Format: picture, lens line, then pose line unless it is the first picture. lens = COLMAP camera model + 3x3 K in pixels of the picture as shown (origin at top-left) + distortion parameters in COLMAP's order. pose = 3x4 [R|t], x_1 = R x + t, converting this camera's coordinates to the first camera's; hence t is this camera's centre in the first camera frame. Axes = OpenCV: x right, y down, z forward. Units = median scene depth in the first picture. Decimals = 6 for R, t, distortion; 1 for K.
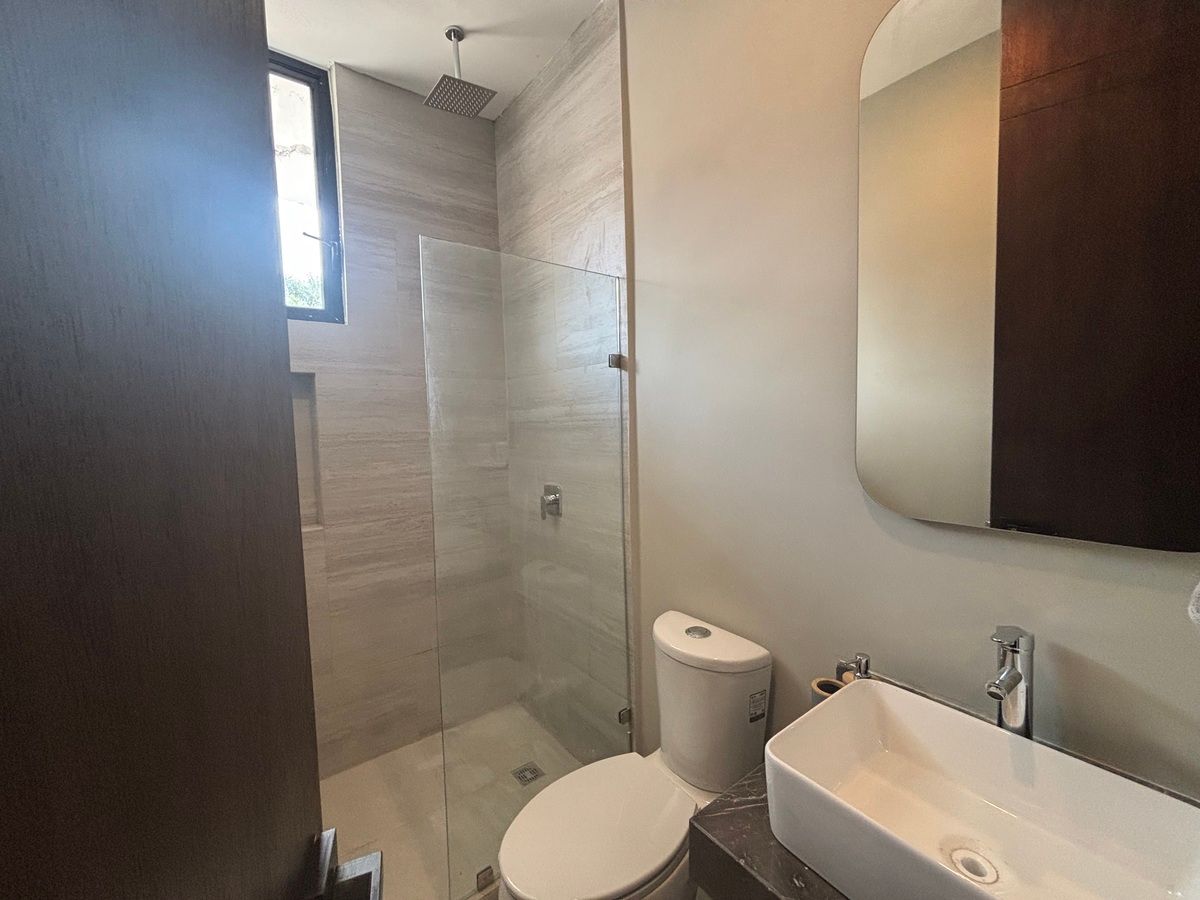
lens RADIAL K [[485.8, 0, 599.8], [0, 485.8, 451.2], [0, 0, 1]] dist [-0.011591, 0.006711]
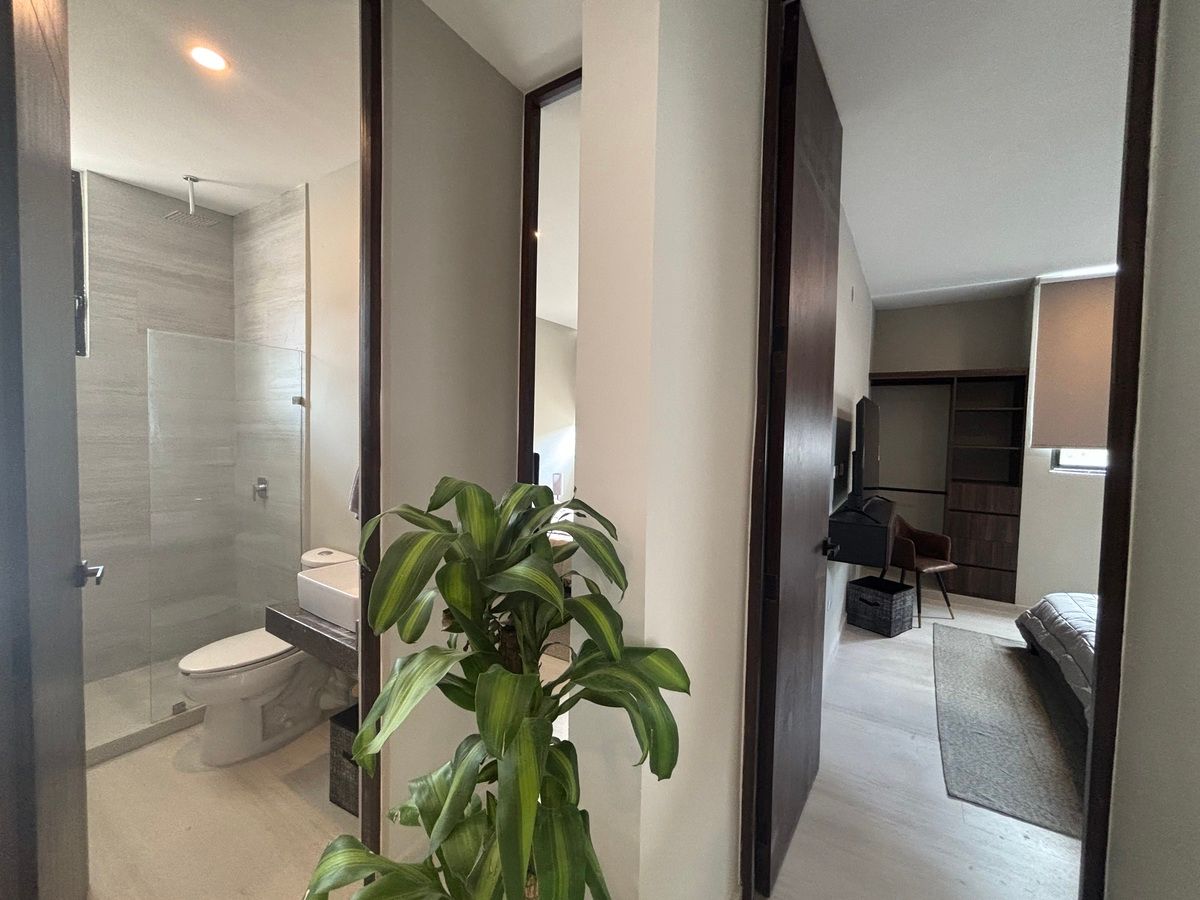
lens RADIAL K [[483.6, 0, 597.7], [0, 483.6, 448.6], [0, 0, 1]] dist [0.004024, 0.000360]
pose [[0.941871, 0.037075, 0.333924, 0.391170], [-0.027264, 0.999049, -0.034021, 0.005295], [-0.334868, 0.022939, 0.941986, -0.779133]]
